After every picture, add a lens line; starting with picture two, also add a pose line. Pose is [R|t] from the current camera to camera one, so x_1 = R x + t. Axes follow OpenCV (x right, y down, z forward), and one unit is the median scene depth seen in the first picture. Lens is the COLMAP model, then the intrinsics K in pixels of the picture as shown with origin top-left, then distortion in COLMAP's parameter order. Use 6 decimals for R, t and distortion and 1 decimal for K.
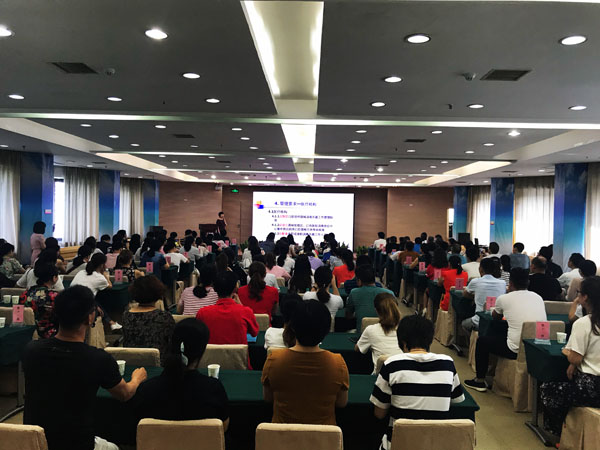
lens RADIAL K [[494.6, 0, 300.0], [0, 494.6, 225.0], [0, 0, 1]] dist [-0.005018, -0.005096]
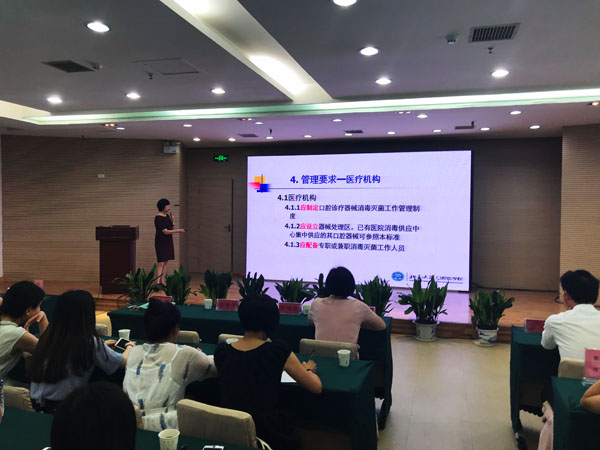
lens RADIAL K [[494.6, 0, 300.0], [0, 494.6, 225.0], [0, 0, 1]] dist [-0.005018, -0.005096]
pose [[0.964214, -0.005612, -0.265066, 0.080005], [0.007375, 0.999957, 0.005656, -0.003914], [0.265023, -0.007409, 0.964214, 0.556236]]
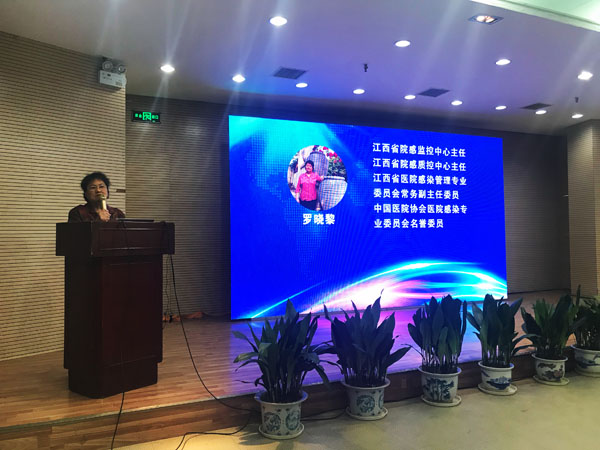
lens RADIAL K [[494.6, 0, 300.0], [0, 494.6, 225.0], [0, 0, 1]] dist [-0.005018, -0.005096]
pose [[0.909854, -0.023491, 0.414264, -0.178692], [0.041745, 0.998513, -0.035062, 0.008489], [-0.412824, 0.049195, 0.909481, 0.725633]]
